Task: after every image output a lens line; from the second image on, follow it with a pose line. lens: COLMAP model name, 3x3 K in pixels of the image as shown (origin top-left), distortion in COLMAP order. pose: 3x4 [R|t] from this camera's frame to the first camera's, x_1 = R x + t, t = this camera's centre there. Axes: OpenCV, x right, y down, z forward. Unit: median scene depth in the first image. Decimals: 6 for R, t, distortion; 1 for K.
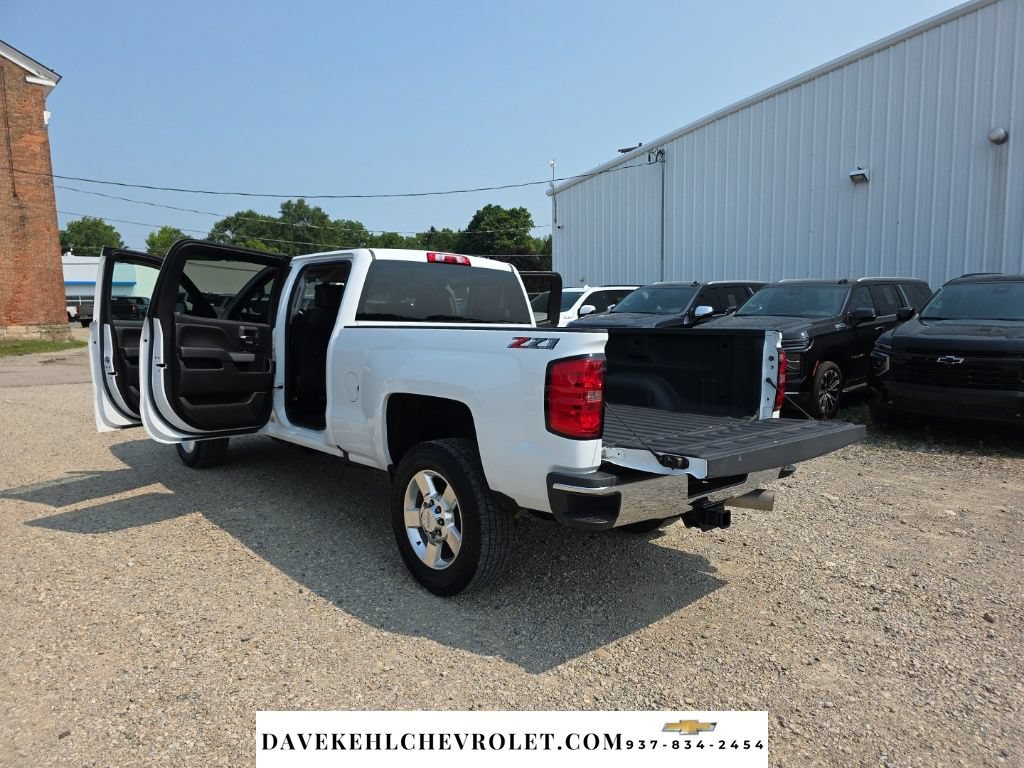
lens RADIAL K [[708.0, 0, 538.1], [0, 708.0, 377.0], [0, 0, 1]] dist [0.061114, -0.057321]
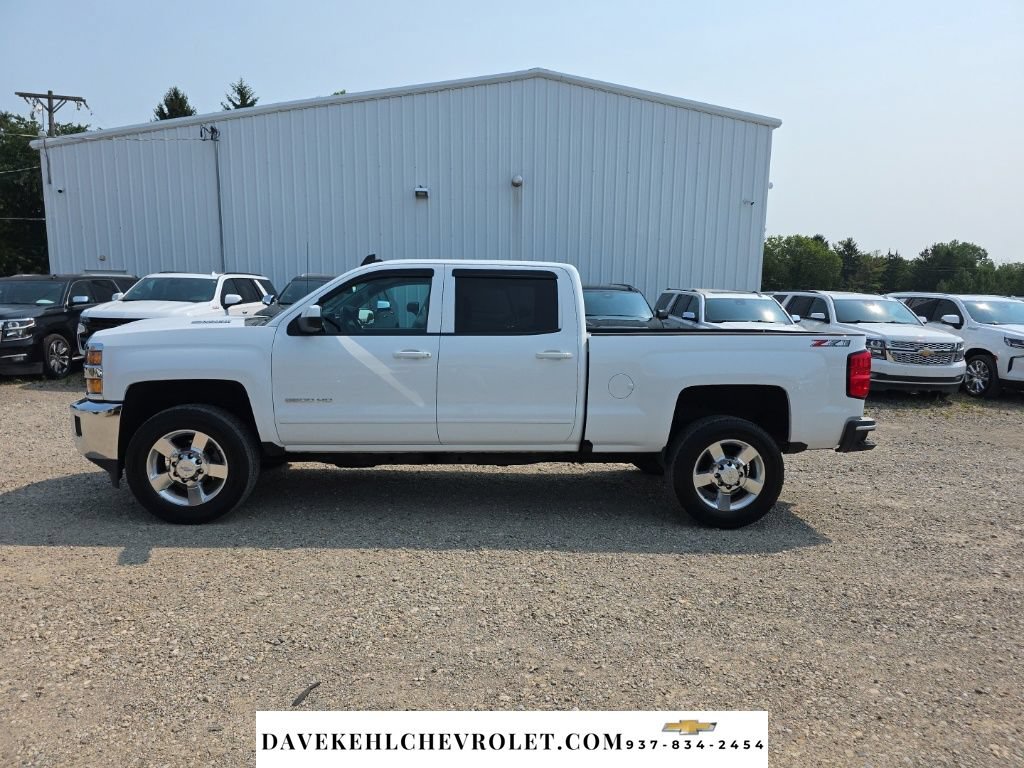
lens RADIAL K [[708.0, 0, 511.9], [0, 708.0, 380.2], [0, 0, 1]] dist [0.061114, -0.057321]
pose [[0.615284, -0.078314, 0.784405, -1.085363], [0.055496, 0.996887, 0.055997, -0.059850], [-0.786349, 0.009077, 0.617715, 0.359838]]
